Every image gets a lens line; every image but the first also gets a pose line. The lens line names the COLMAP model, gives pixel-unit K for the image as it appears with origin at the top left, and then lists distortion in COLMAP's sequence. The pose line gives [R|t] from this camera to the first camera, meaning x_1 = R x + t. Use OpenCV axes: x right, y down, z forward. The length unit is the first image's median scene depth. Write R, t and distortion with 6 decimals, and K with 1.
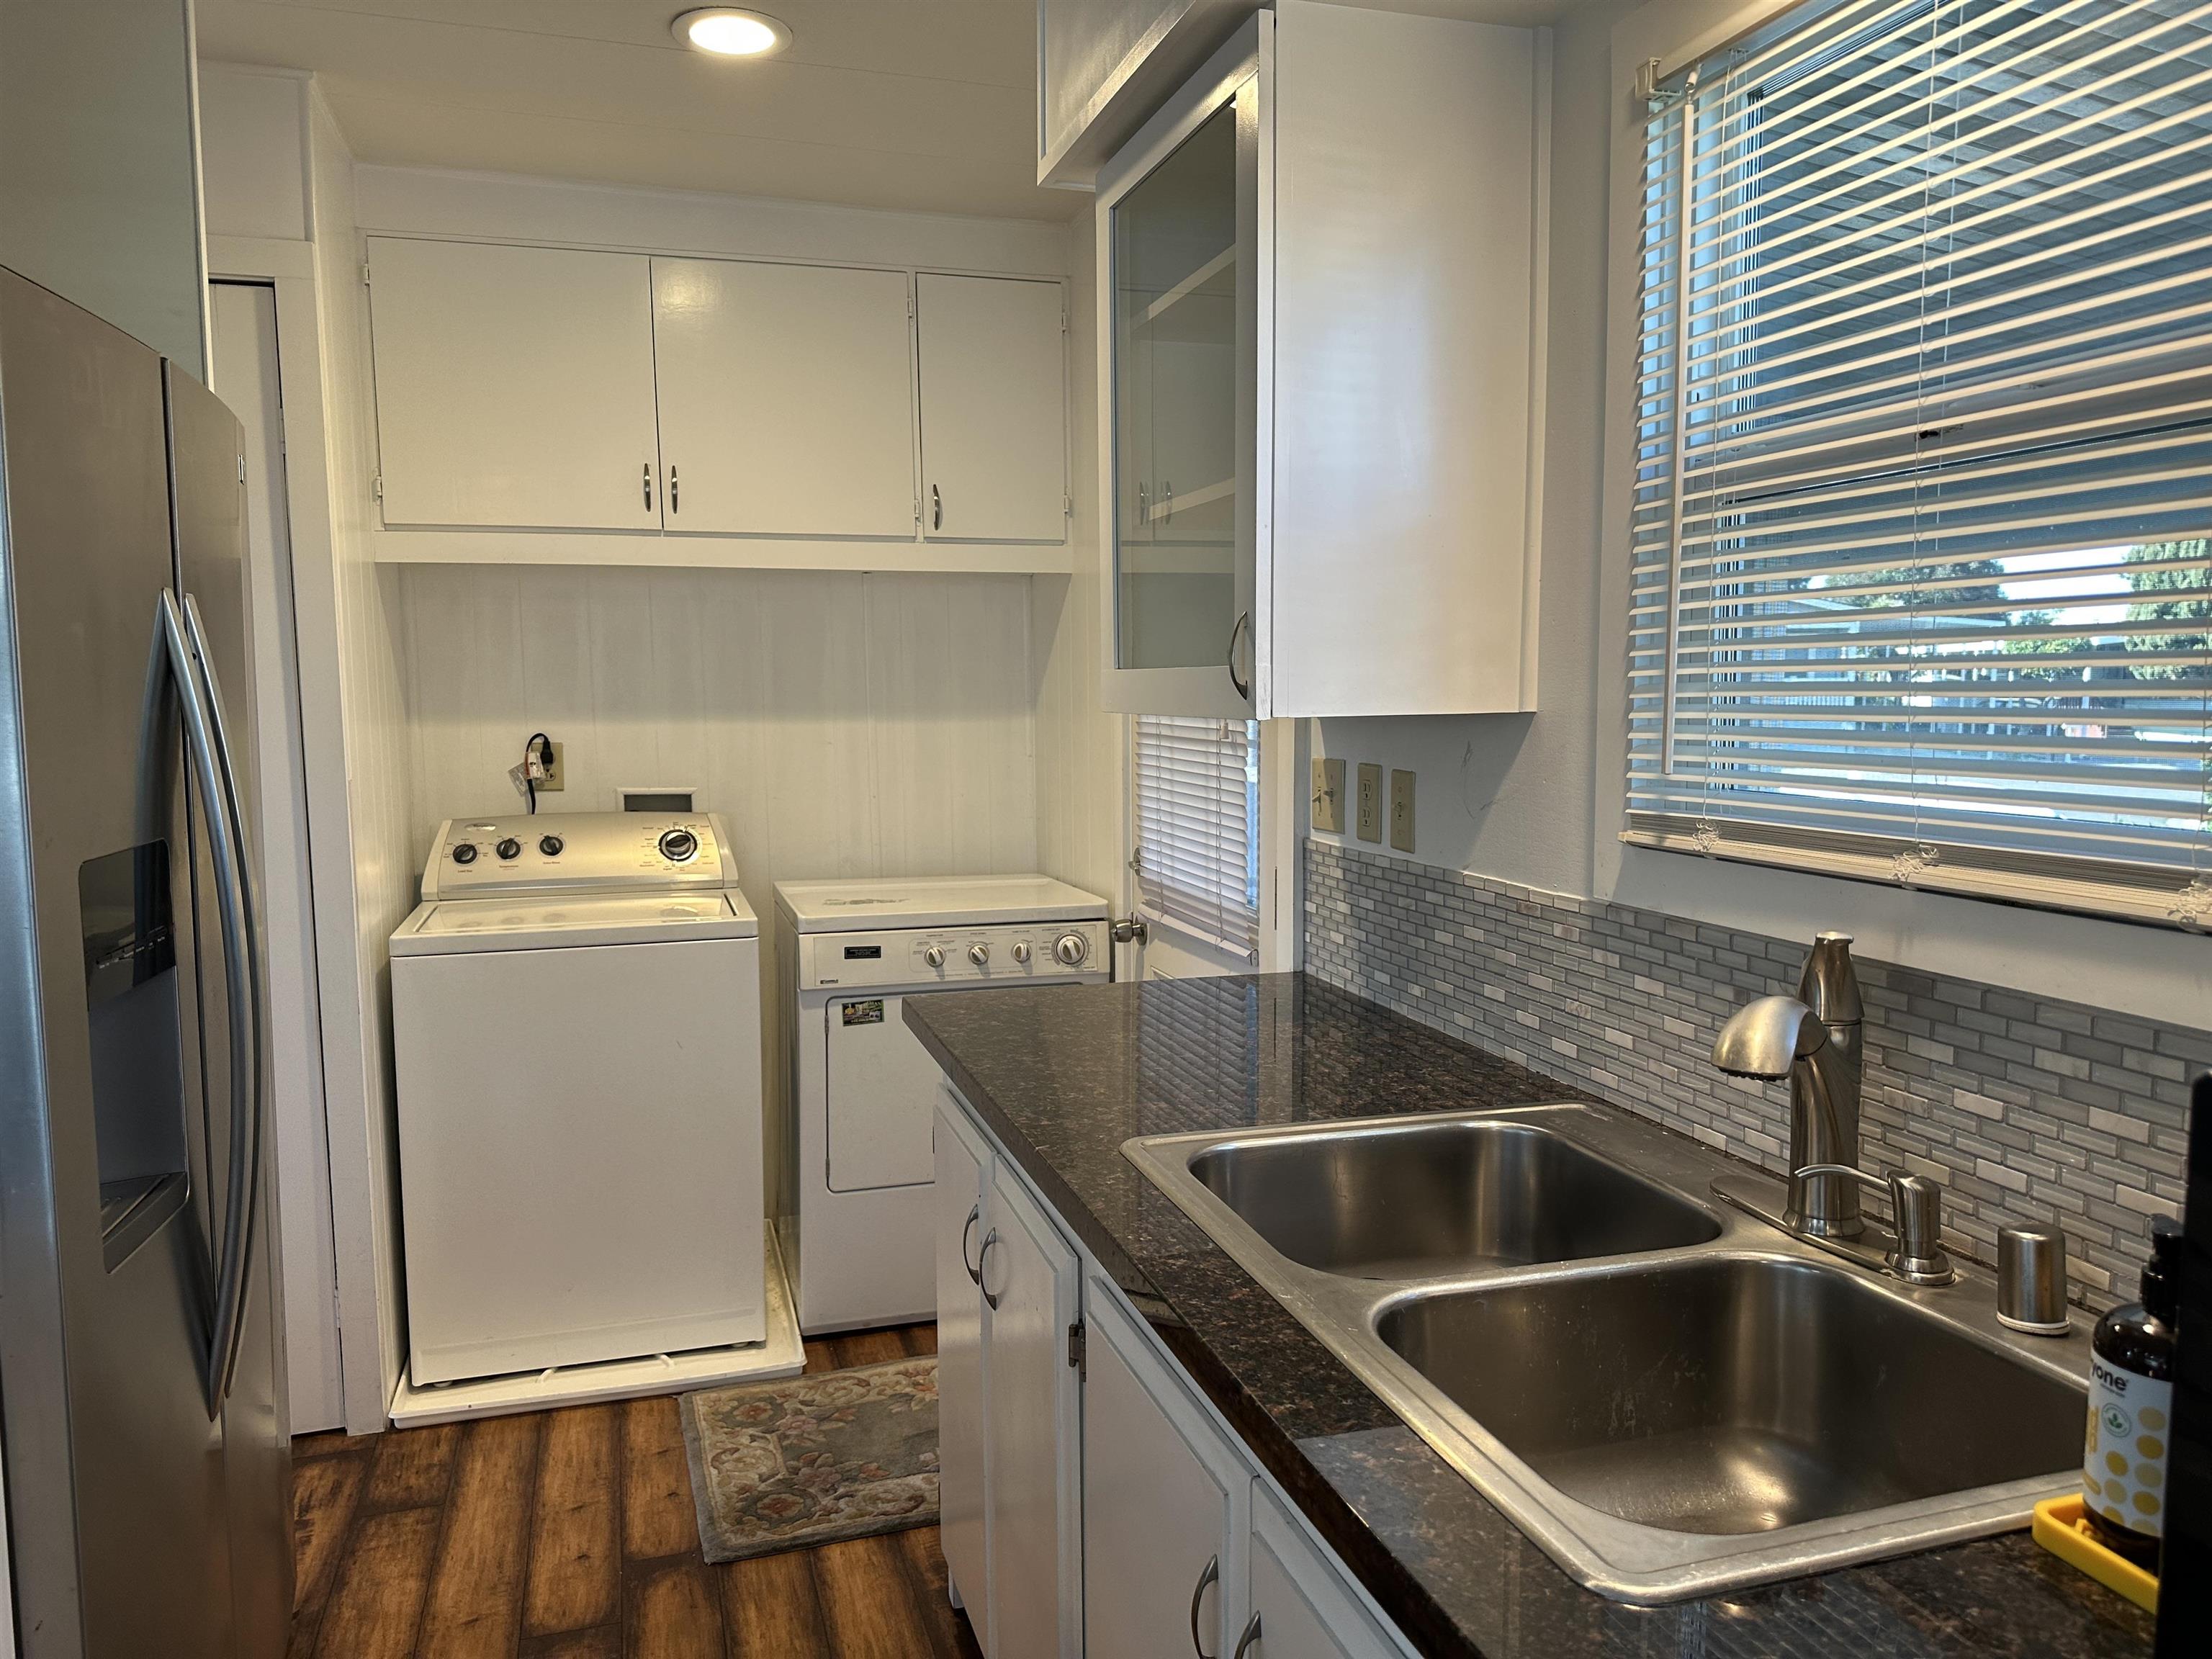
lens RADIAL K [[1545.7, 0, 1138.1], [0, 1545.7, 832.2], [0, 0, 1]] dist [0.071667, -0.075197]
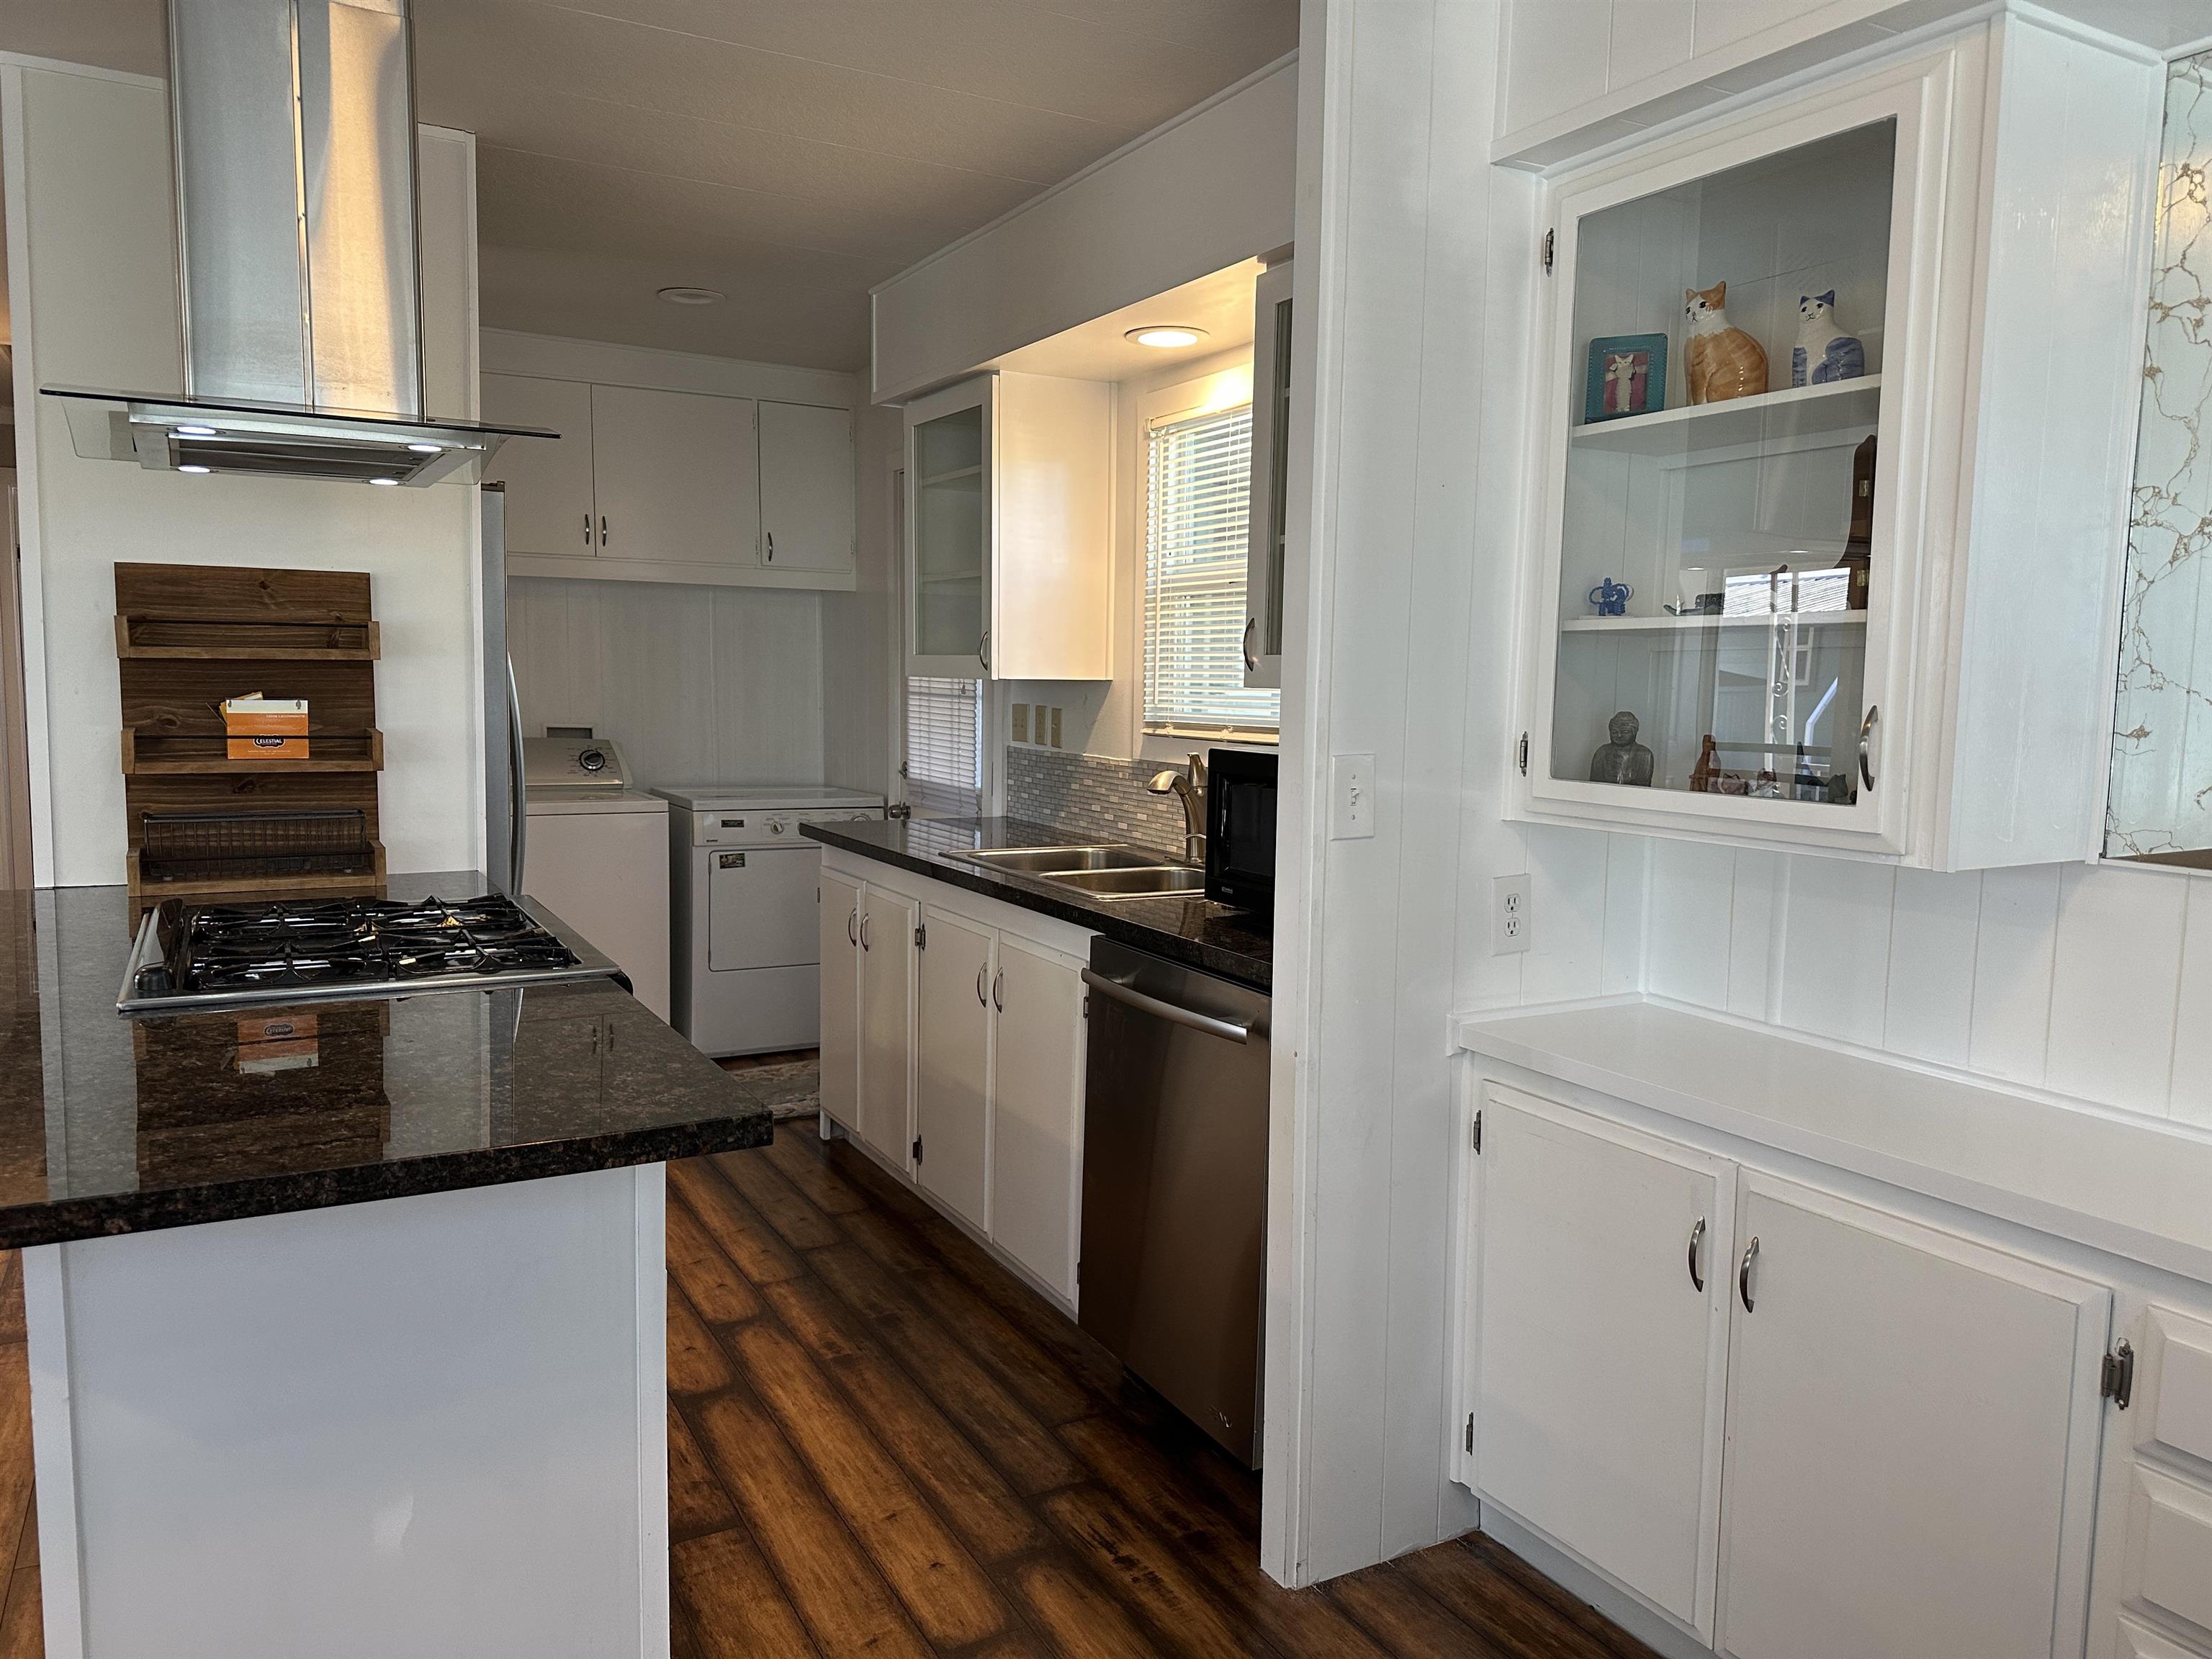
lens RADIAL K [[1545.7, 0, 1134.1], [0, 1545.7, 841.1], [0, 0, 1]] dist [0.071667, -0.075197]
pose [[0.979346, 0.002366, 0.202179, -0.089566], [-0.005623, 0.999863, 0.015538, 0.065056], [-0.202114, -0.016354, 0.979225, -0.647320]]
